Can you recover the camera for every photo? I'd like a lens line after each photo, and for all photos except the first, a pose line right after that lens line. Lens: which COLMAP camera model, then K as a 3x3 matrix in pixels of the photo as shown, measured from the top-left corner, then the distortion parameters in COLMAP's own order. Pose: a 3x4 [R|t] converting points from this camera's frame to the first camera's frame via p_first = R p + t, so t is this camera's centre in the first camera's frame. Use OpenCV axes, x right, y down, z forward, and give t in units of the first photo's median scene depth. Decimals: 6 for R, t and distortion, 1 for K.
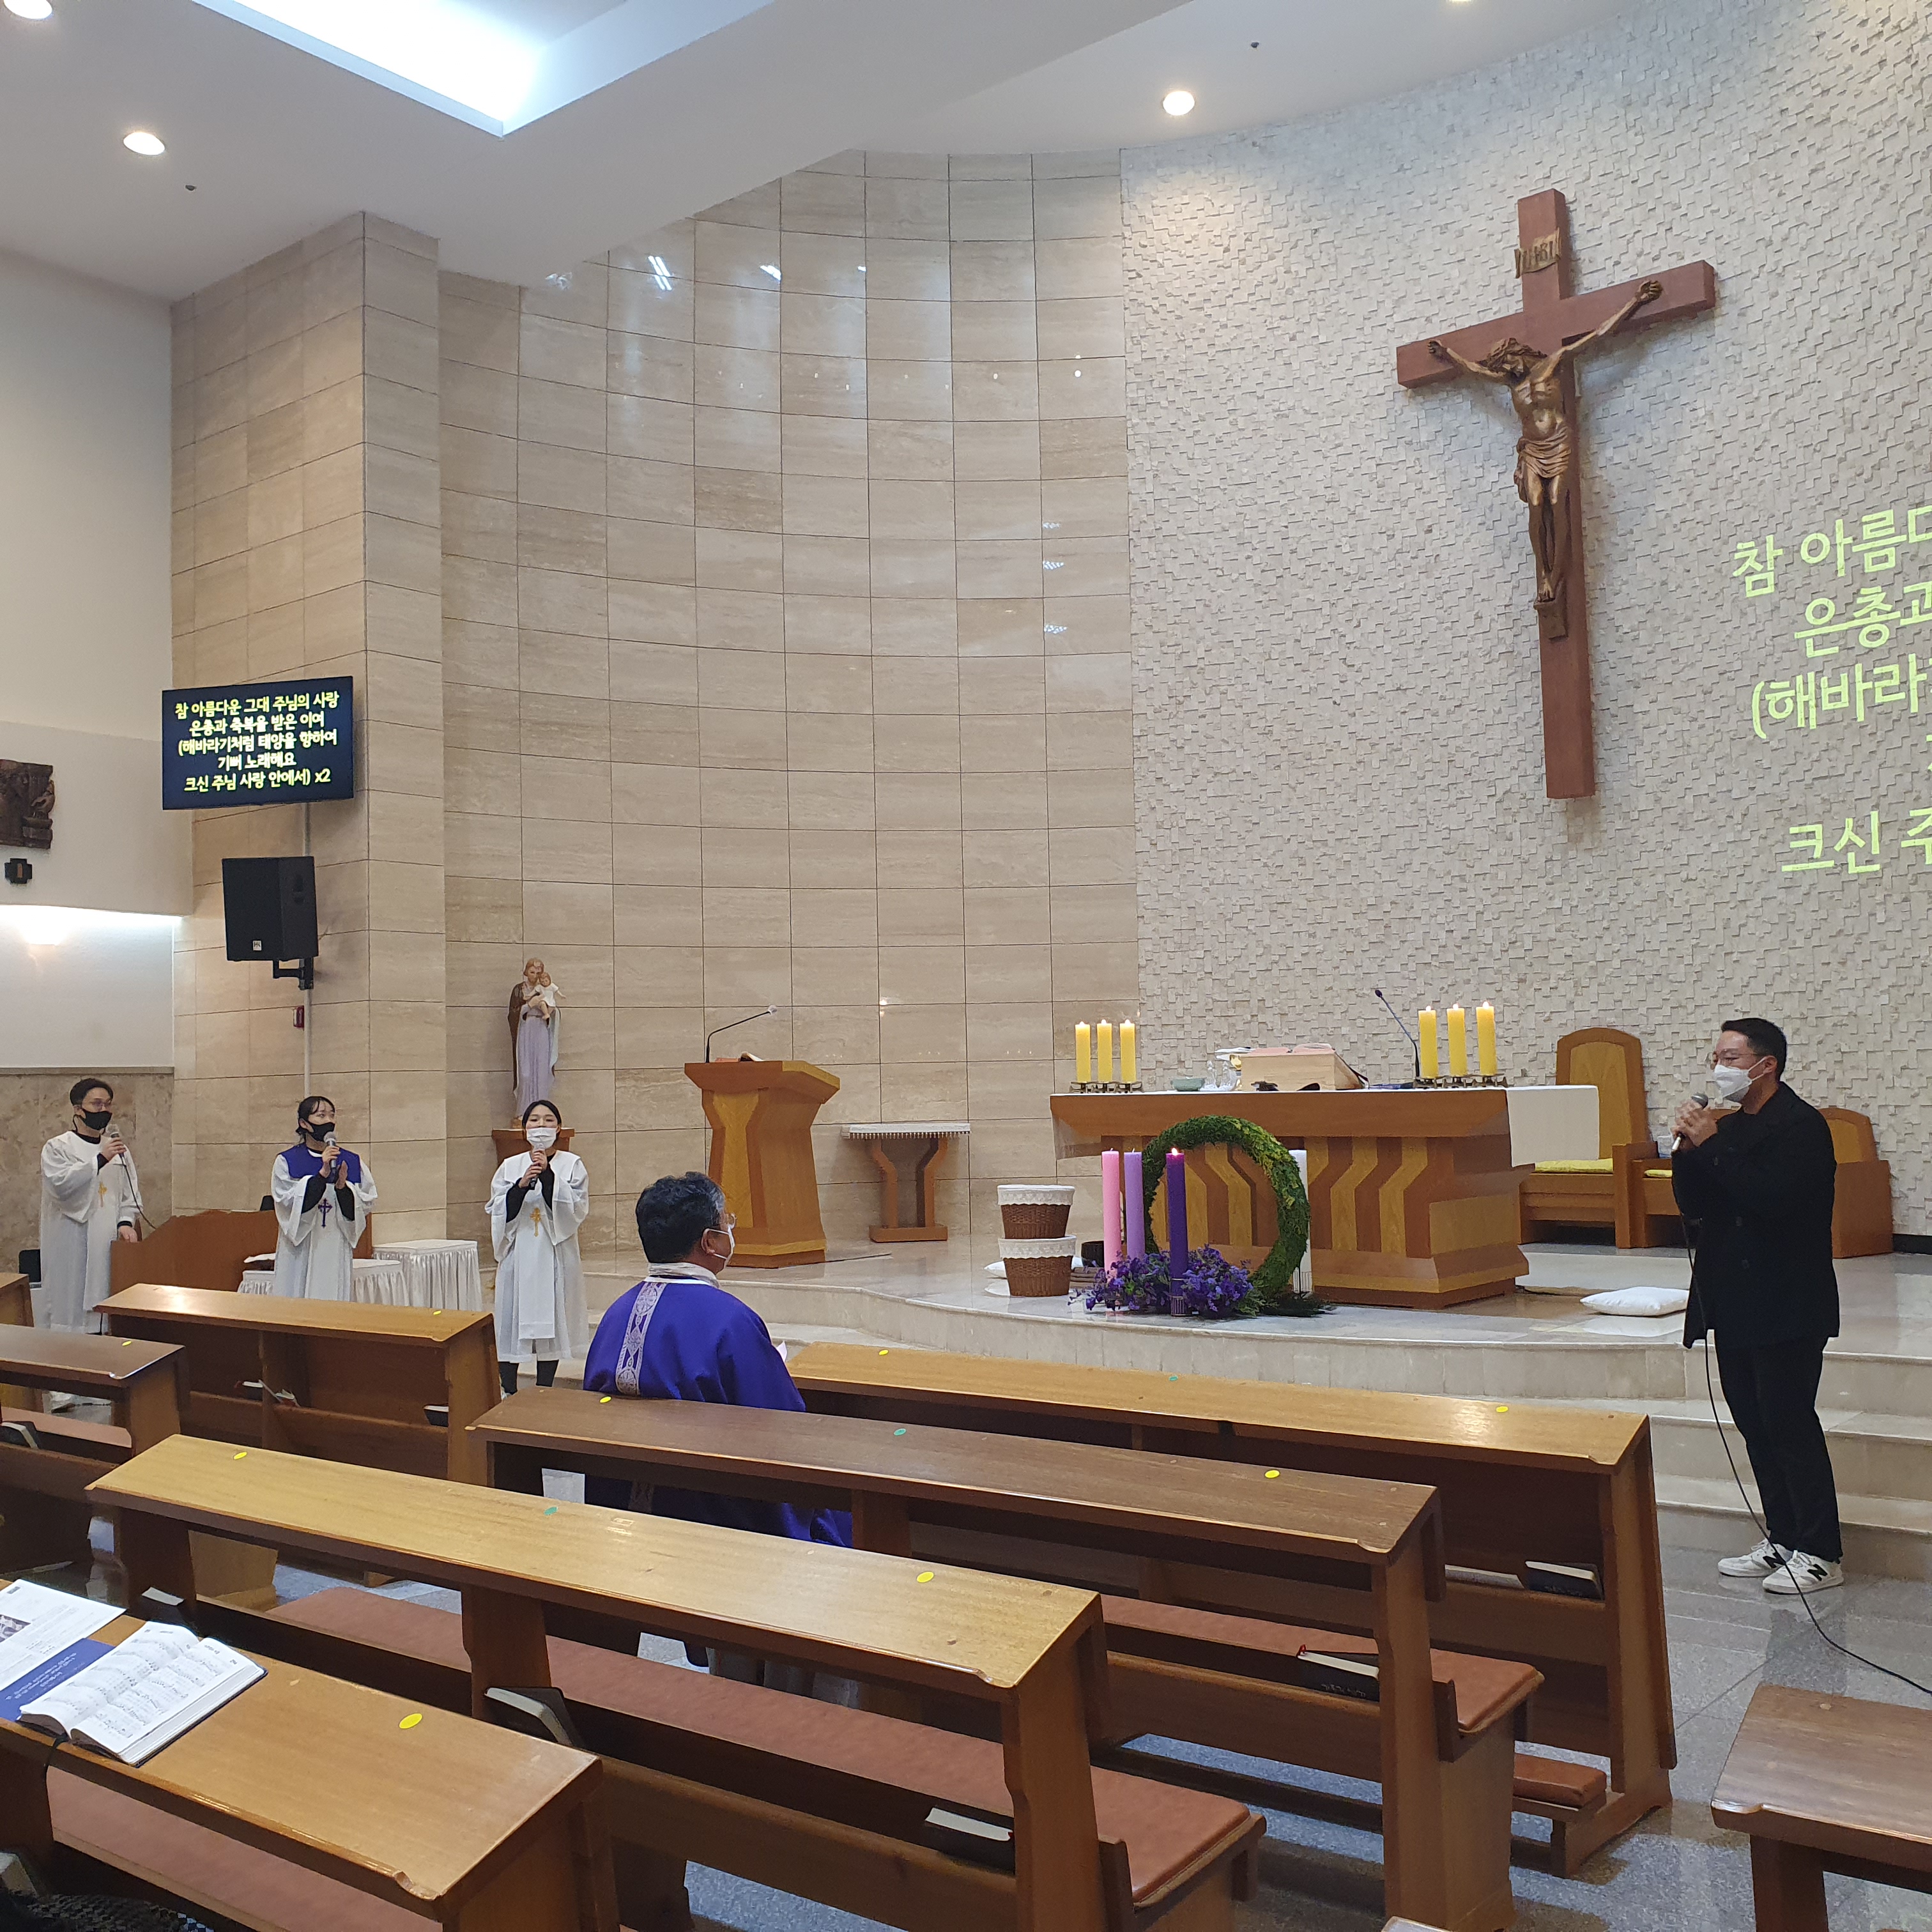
lens RADIAL K [[1965.4, 0, 974.5], [0, 1965.4, 999.2], [0, 0, 1]] dist [0.191426, -0.561281]
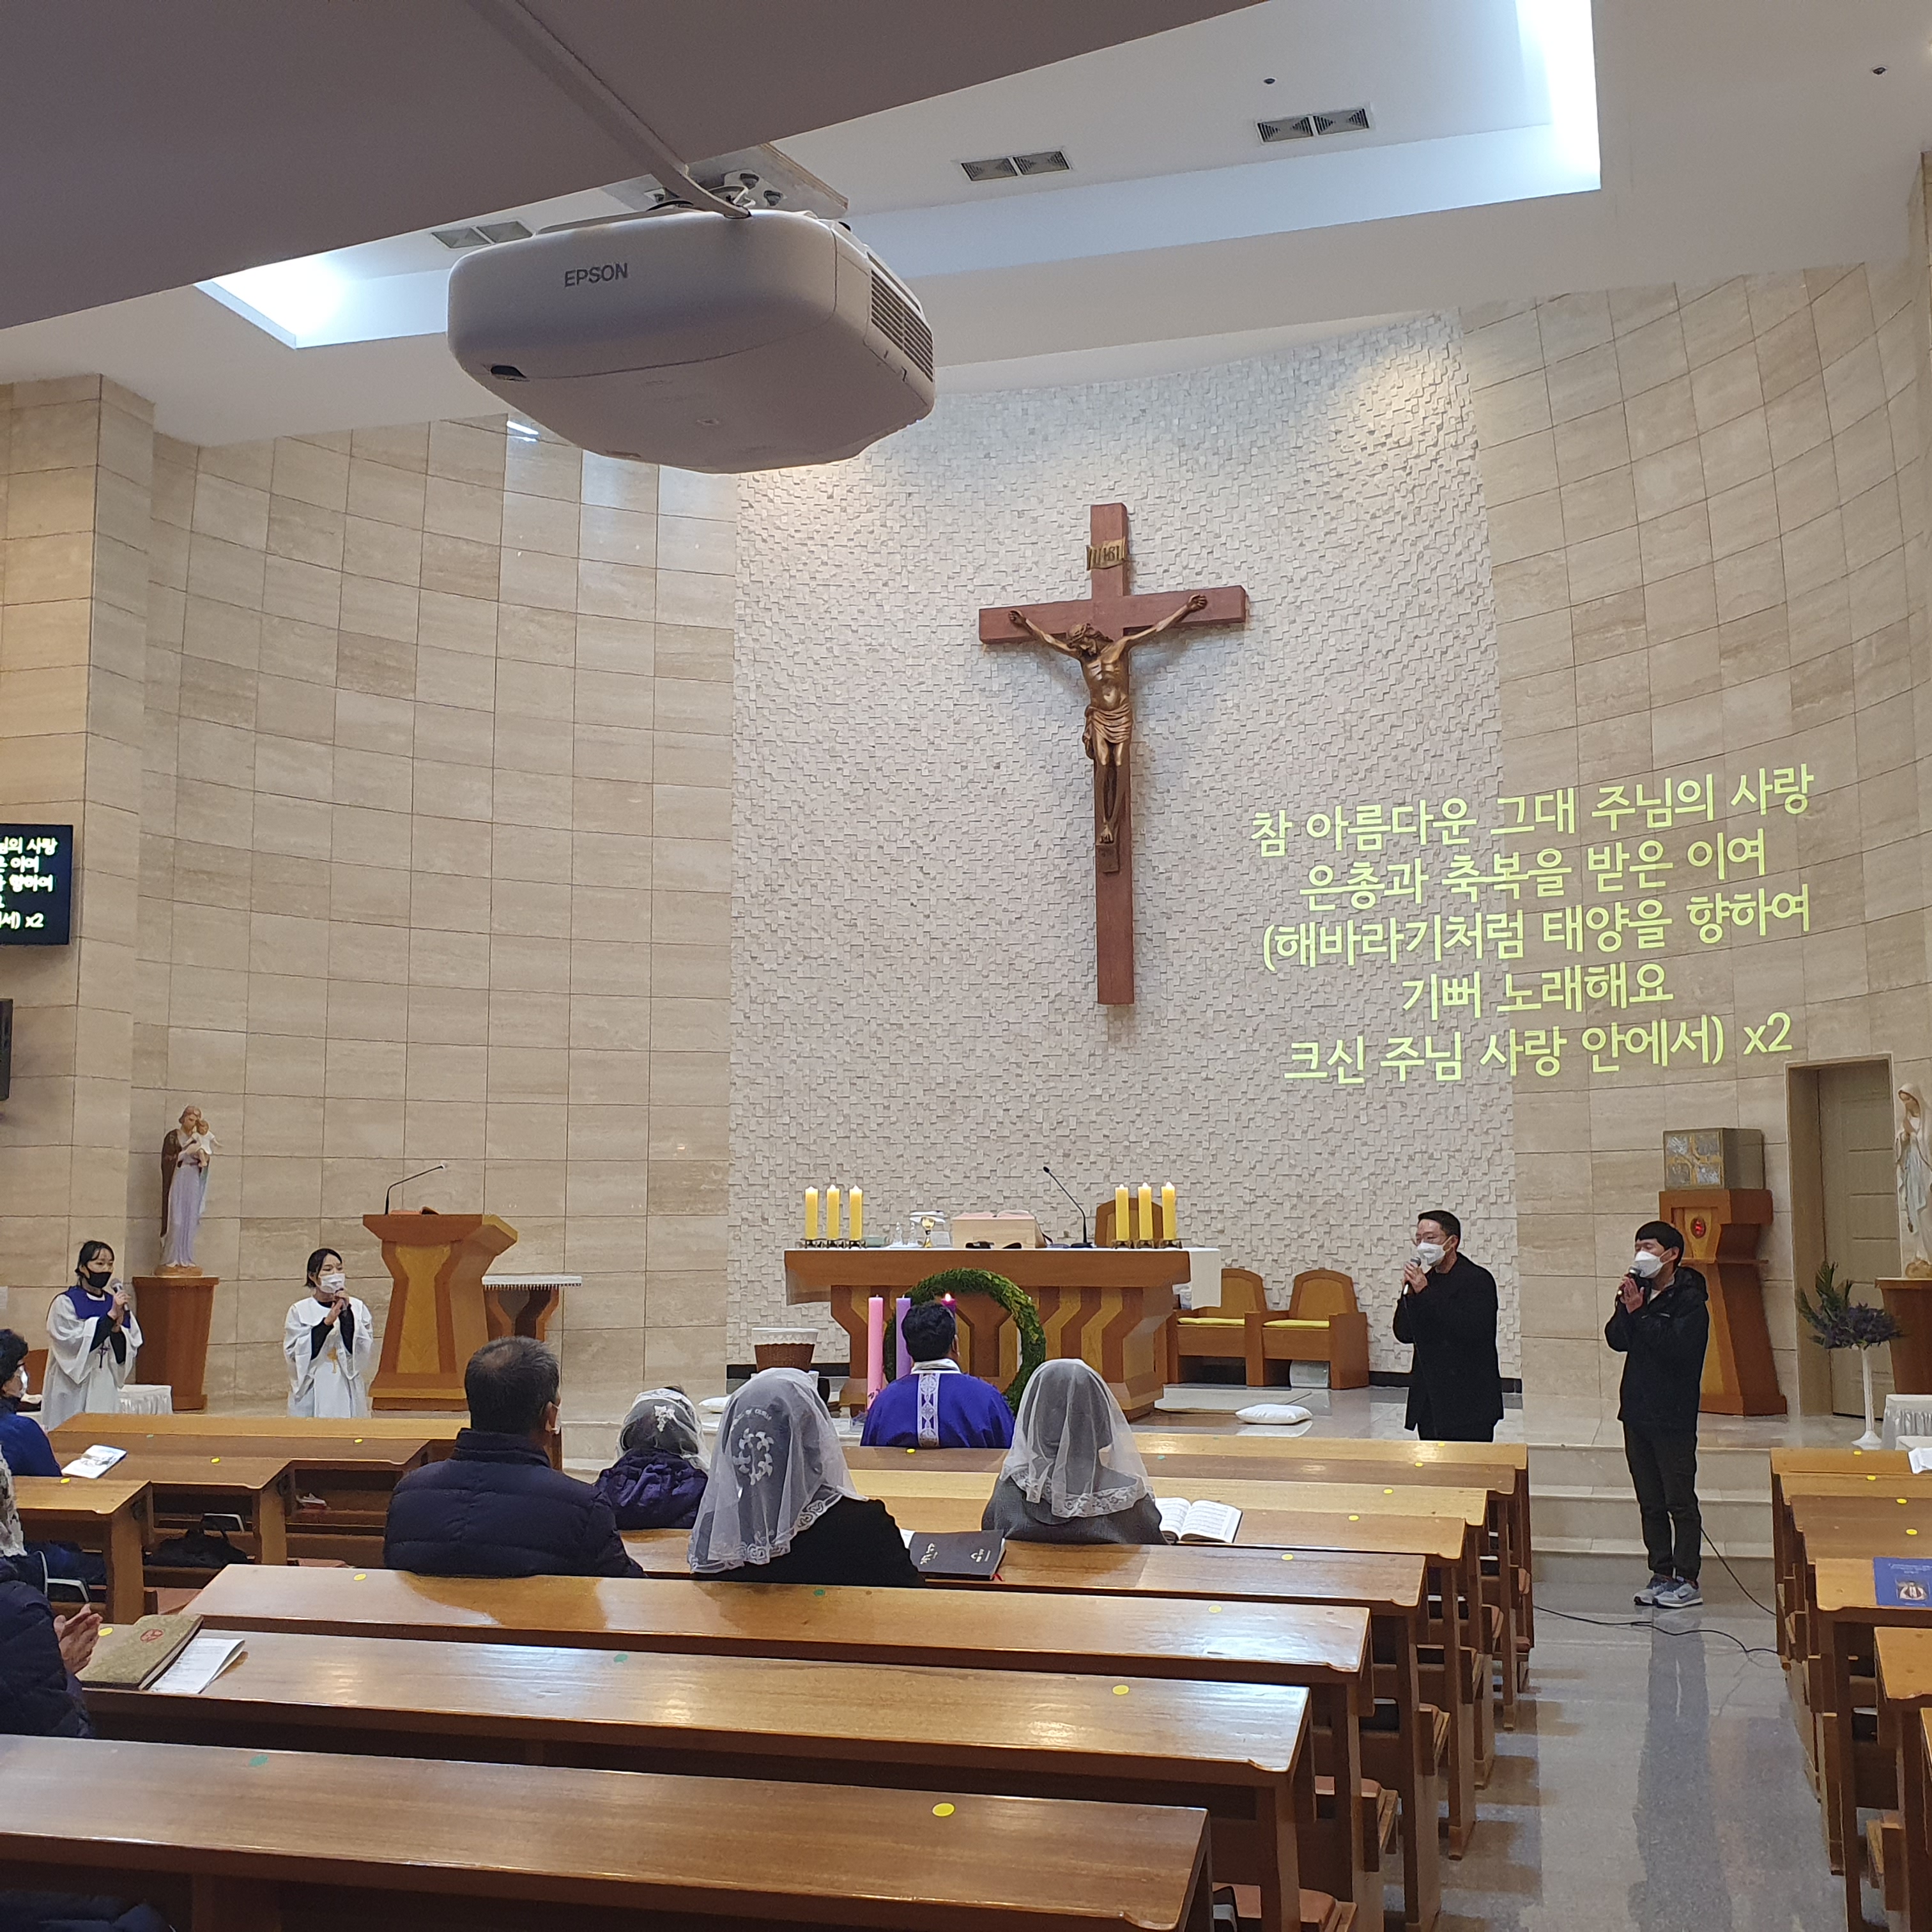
lens RADIAL K [[2309.2, 0, 963.0], [0, 2309.2, 985.1], [0, 0, 1]] dist [0.392560, -1.858885]
pose [[0.923751, 0.059286, 0.378377, -0.296710], [-0.034590, 0.996823, -0.071742, -0.009067], [-0.381428, 0.053184, 0.922867, -0.239584]]
